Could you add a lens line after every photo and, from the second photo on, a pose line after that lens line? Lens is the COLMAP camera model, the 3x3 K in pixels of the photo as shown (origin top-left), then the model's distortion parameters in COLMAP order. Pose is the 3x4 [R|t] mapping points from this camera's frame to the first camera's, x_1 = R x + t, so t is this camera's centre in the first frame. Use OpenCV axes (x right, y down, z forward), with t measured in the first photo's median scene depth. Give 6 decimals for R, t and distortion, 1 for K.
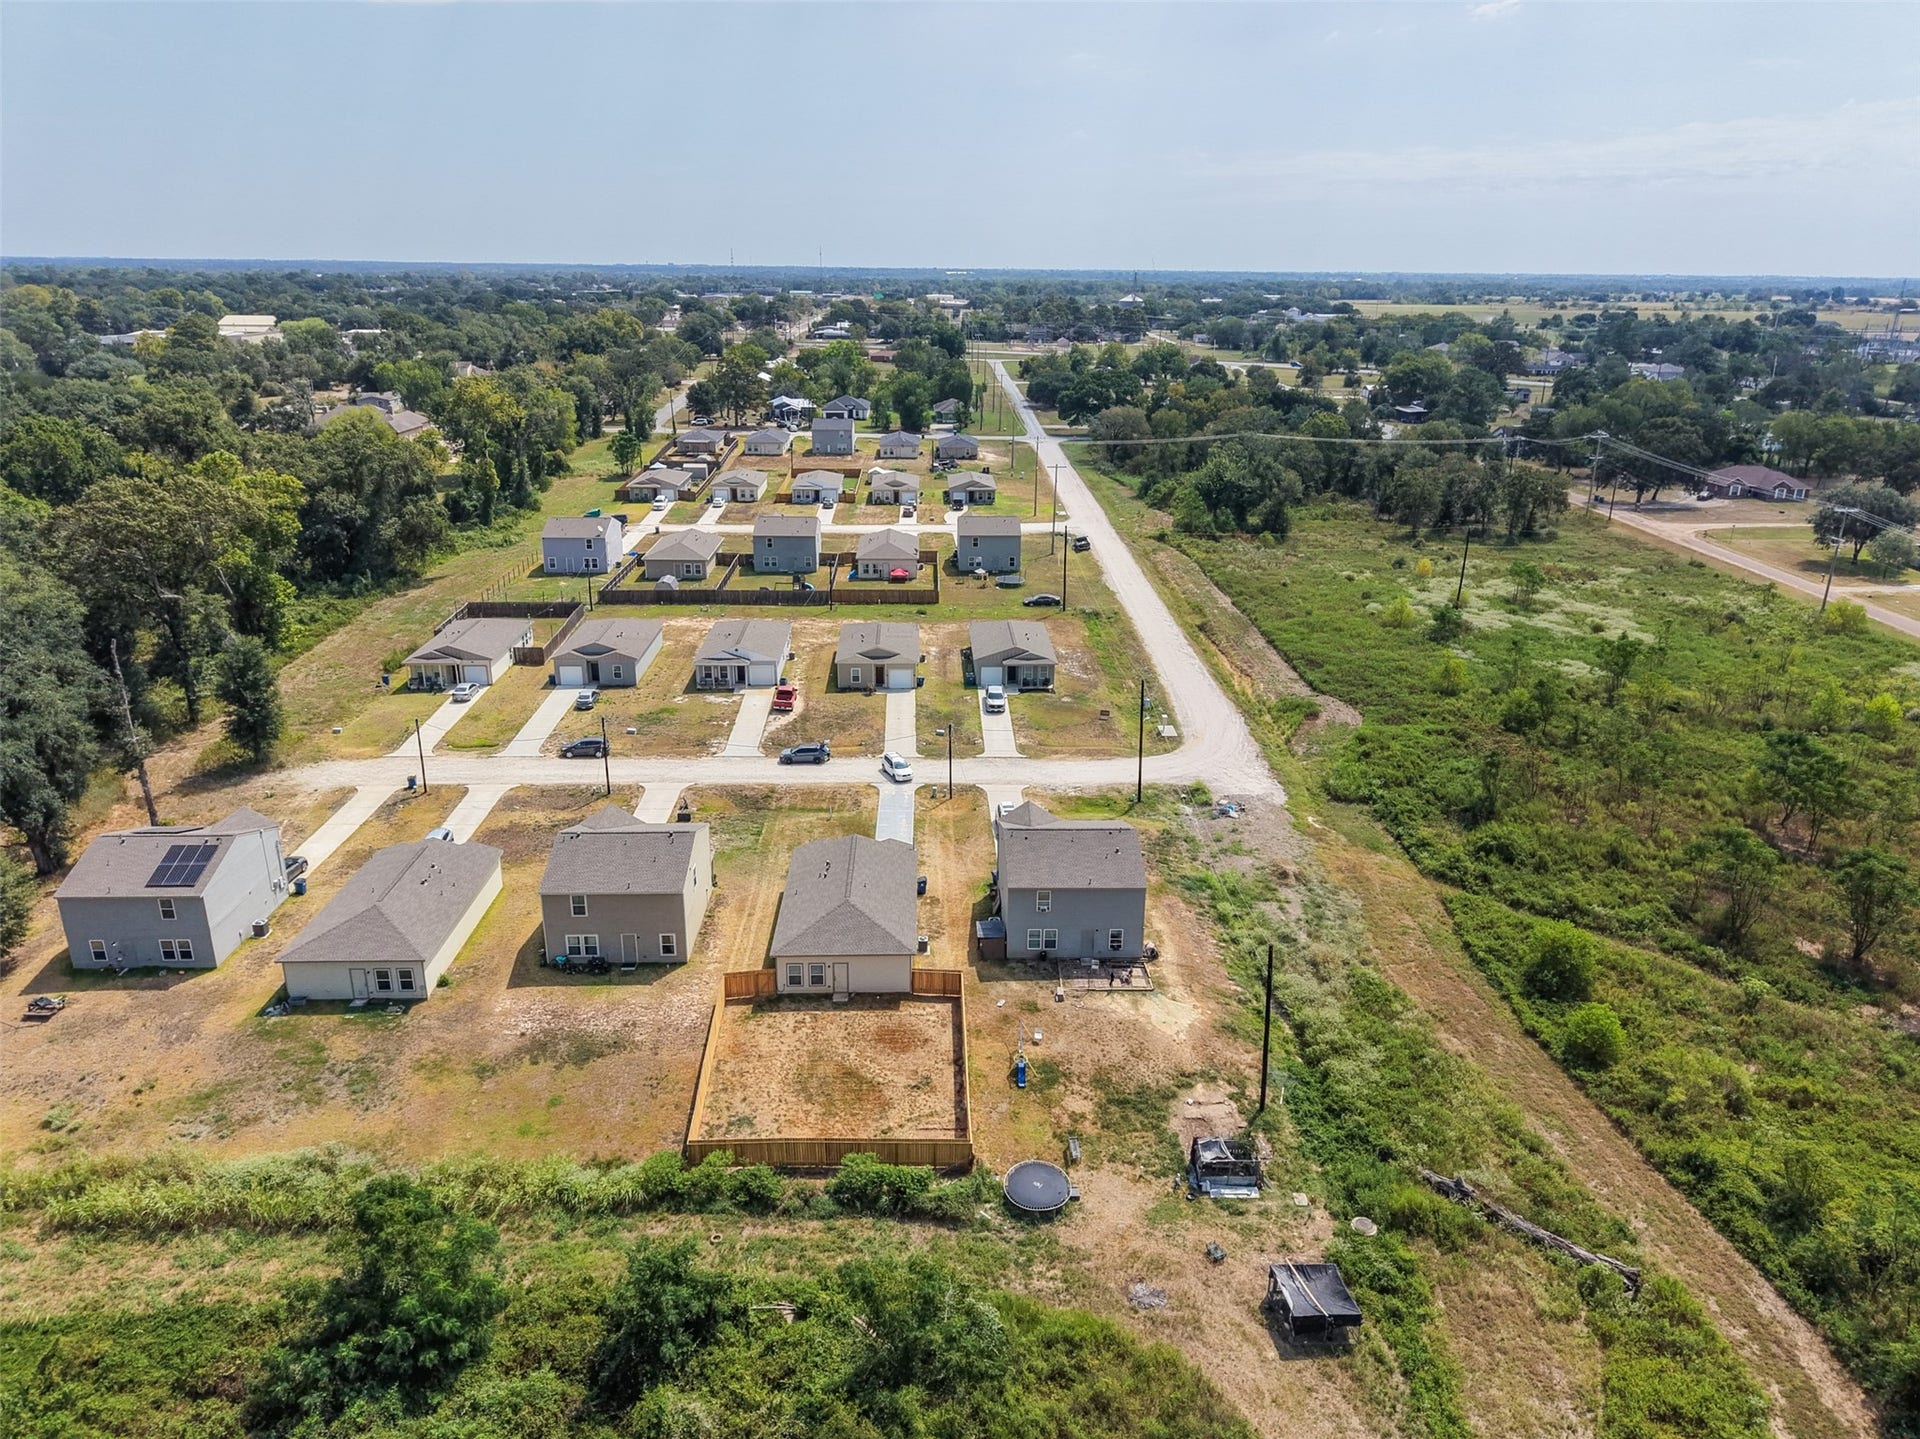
lens RADIAL K [[1296.5, 0, 965.8], [0, 1296.5, 725.1], [0, 0, 1]] dist [0.067874, -0.100314]
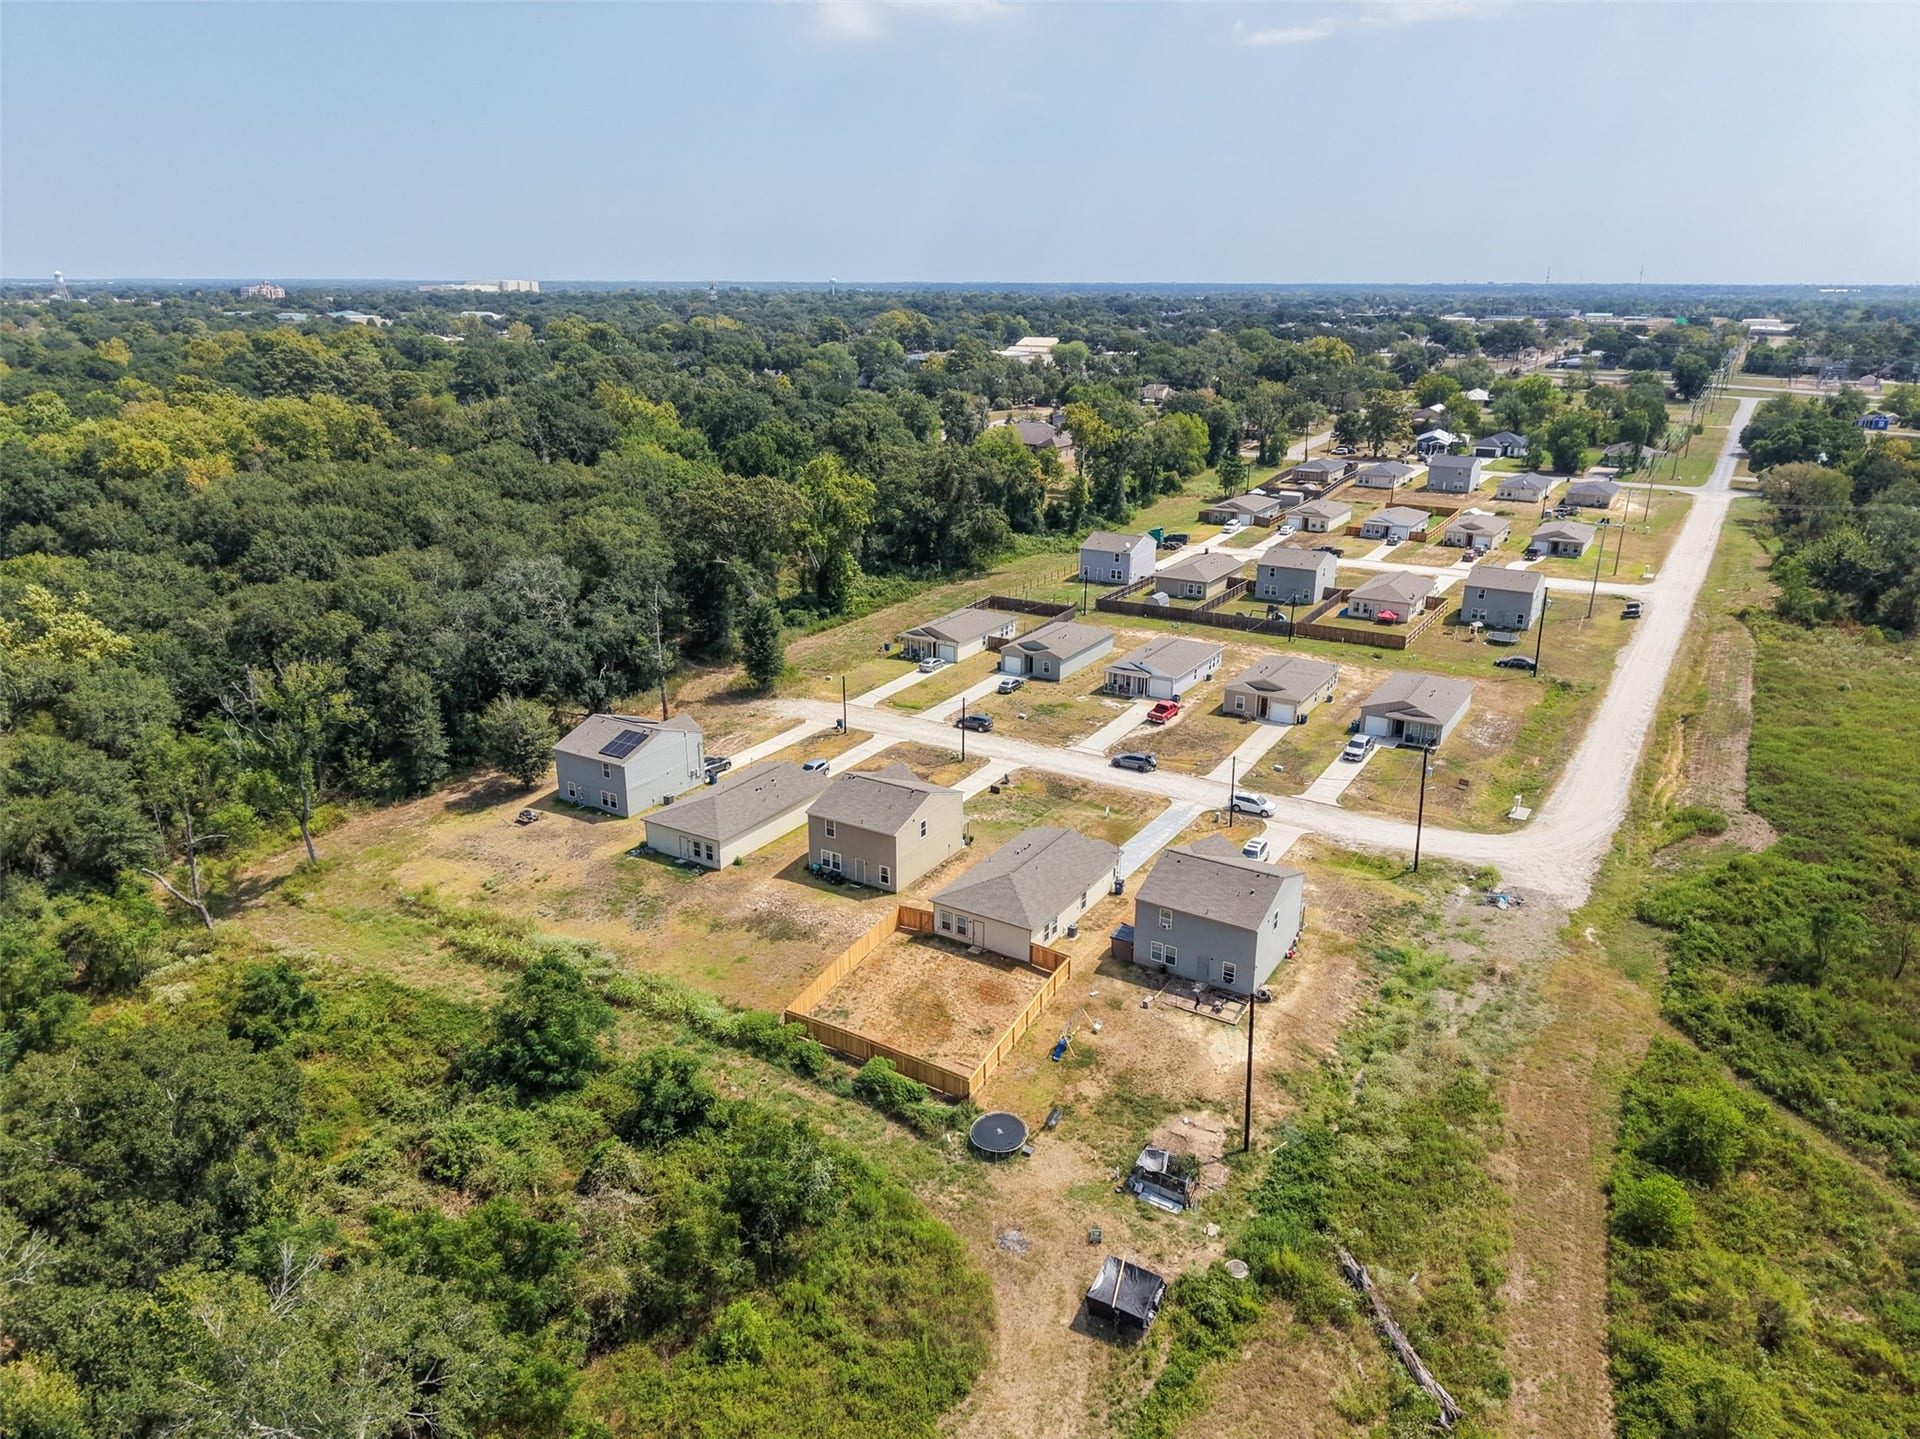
lens RADIAL K [[1296.5, 0, 965.8], [0, 1296.5, 725.1], [0, 0, 1]] dist [0.067874, -0.100314]
pose [[0.829753, 0.170382, -0.531489, 0.341955], [-0.177226, 0.983414, 0.038575, -0.025440], [0.529246, 0.062186, 0.846186, -0.012784]]
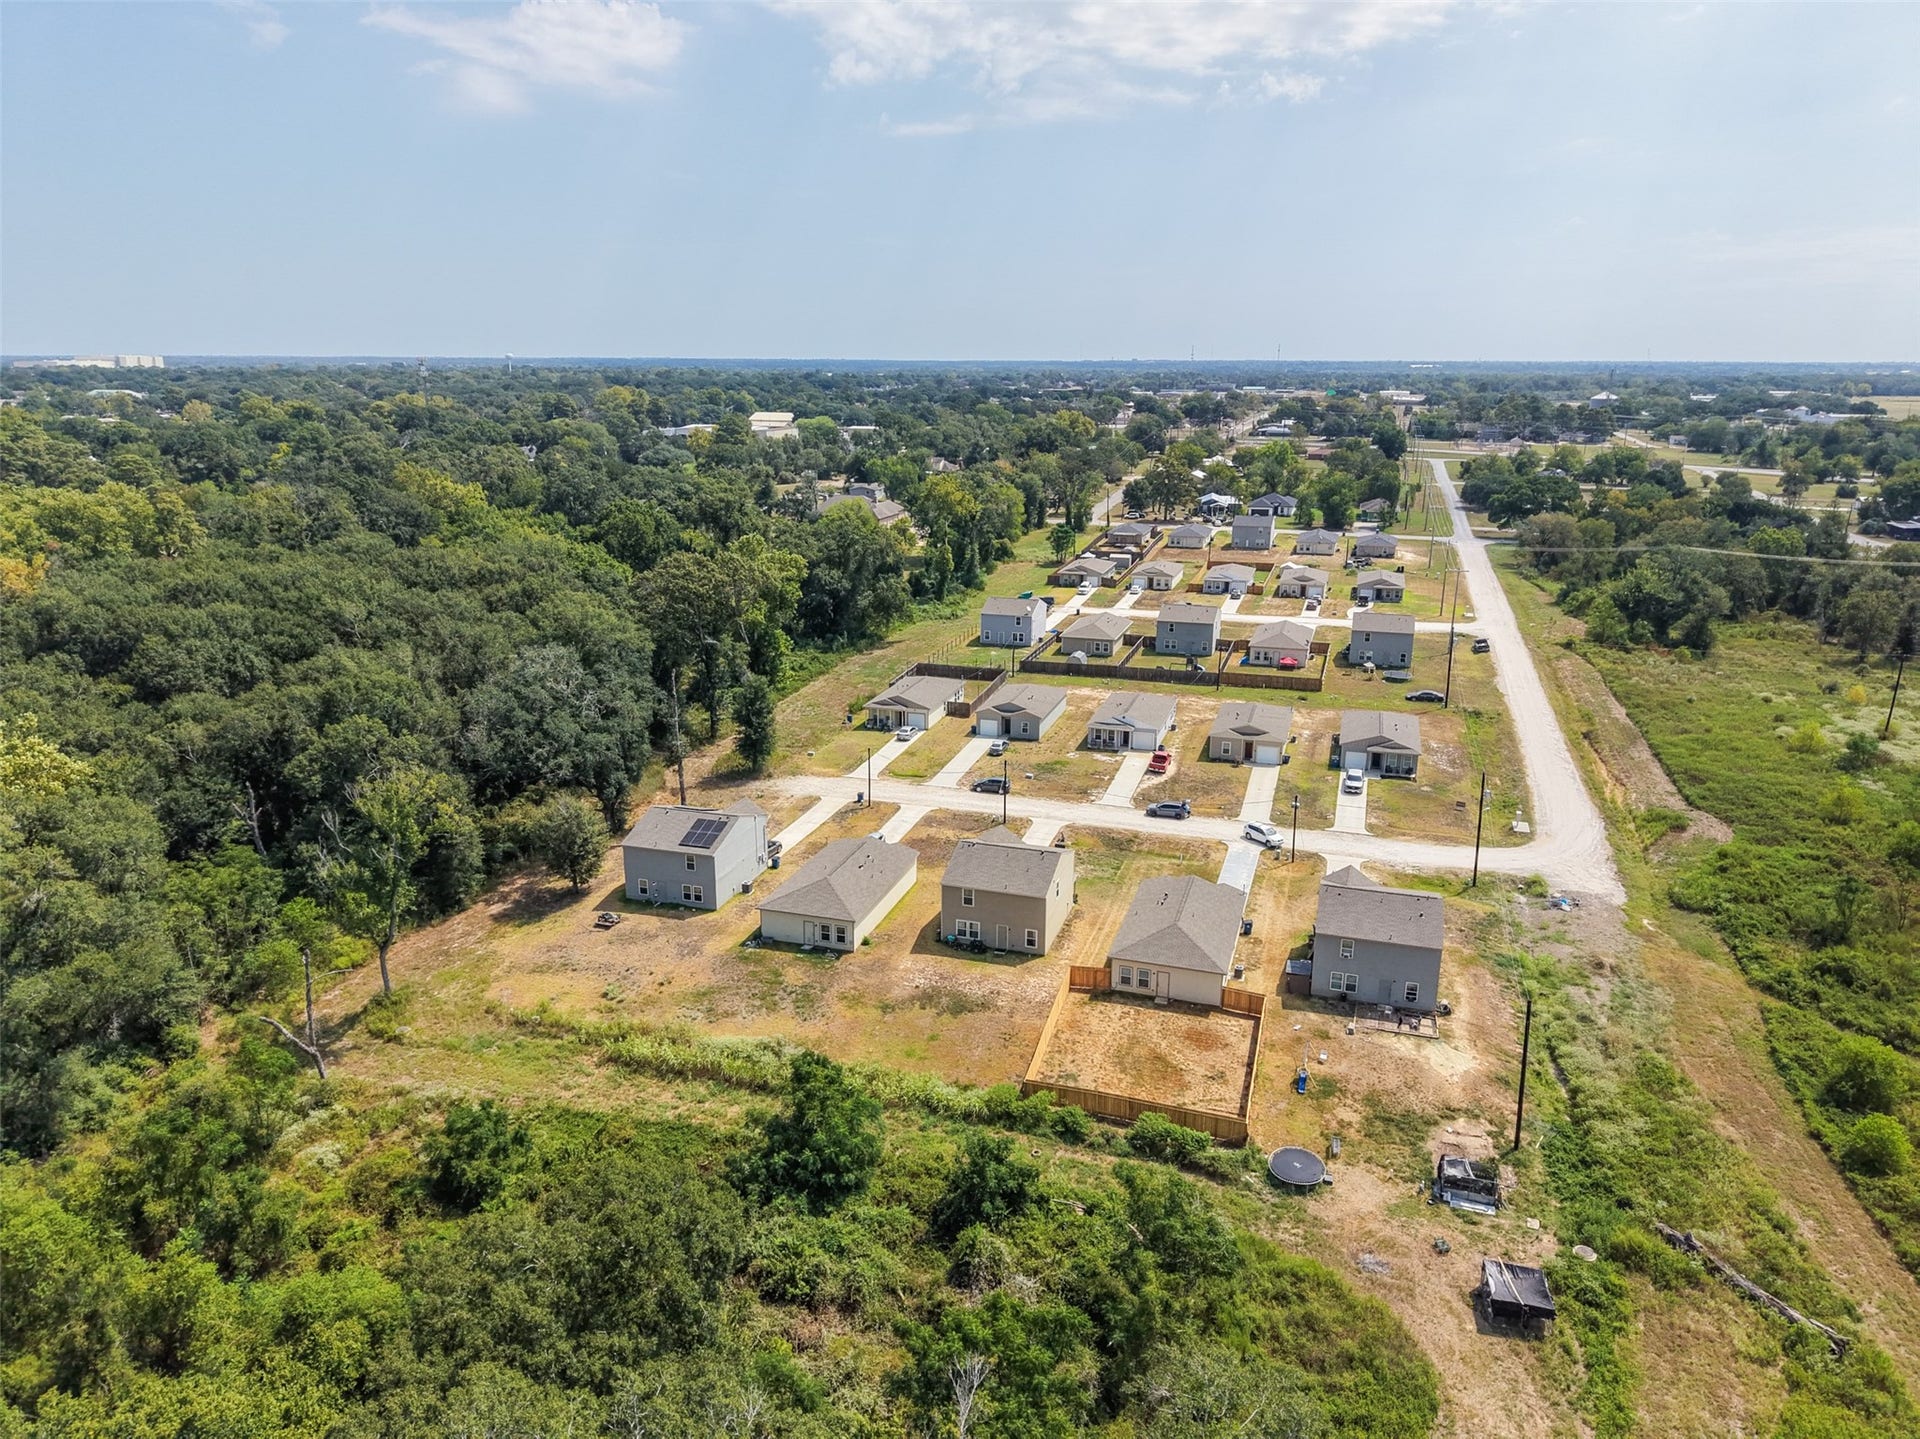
lens RADIAL K [[1292.8, 0, 960.0], [0, 1292.8, 719.5], [0, 0, 1]] dist [0.067017, -0.099800]
pose [[0.942418, 0.082352, -0.324140, 0.068942], [-0.103988, 0.993322, -0.049973, 0.019749], [0.317860, 0.080802, 0.944688, -0.160740]]
